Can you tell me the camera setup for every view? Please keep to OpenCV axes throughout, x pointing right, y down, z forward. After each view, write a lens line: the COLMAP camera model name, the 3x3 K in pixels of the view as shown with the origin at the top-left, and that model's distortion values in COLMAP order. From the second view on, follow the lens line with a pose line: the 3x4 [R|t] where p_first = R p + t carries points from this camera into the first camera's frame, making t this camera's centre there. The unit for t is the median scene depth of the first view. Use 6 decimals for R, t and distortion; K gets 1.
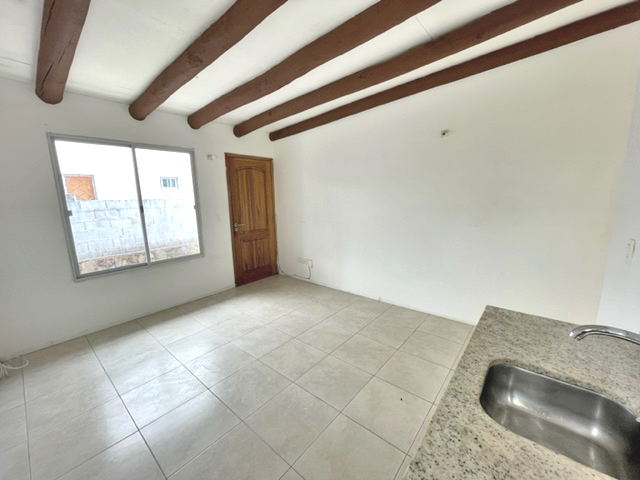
lens RADIAL K [[259.5, 0, 320.8], [0, 259.5, 239.4], [0, 0, 1]] dist [-0.010771, 0.005154]
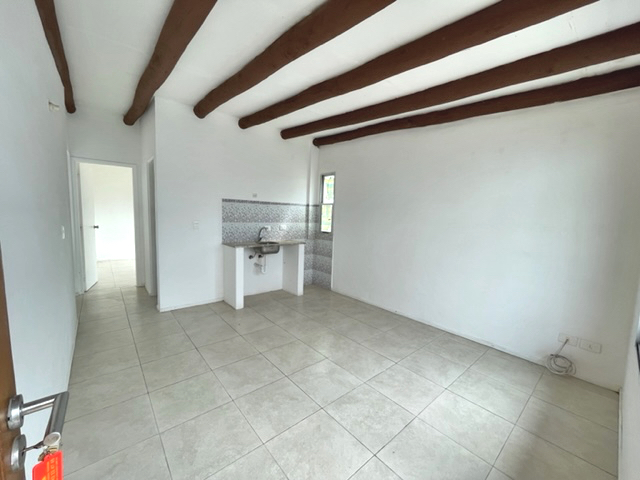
lens RADIAL K [[259.5, 0, 324.6], [0, 259.5, 239.2], [0, 0, 1]] dist [-0.010771, 0.005154]
pose [[-0.988265, -0.022354, 0.151107, -0.362447], [0.017278, 0.966527, 0.255984, -0.262235], [-0.151771, 0.255590, -0.954798, 1.785185]]
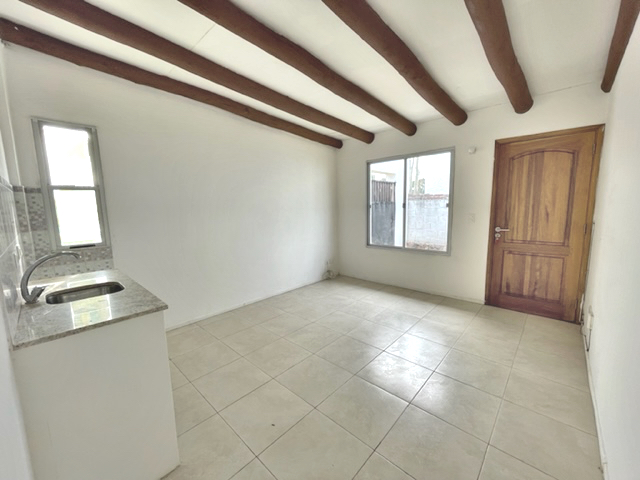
lens RADIAL K [[259.5, 0, 319.0], [0, 259.5, 236.7], [0, 0, 1]] dist [-0.010771, 0.005154]
pose [[-0.048199, 0.143918, -0.988415, 0.800695], [-0.147887, 0.977630, 0.149560, -0.117678], [0.987829, 0.153382, -0.025837, 0.803831]]
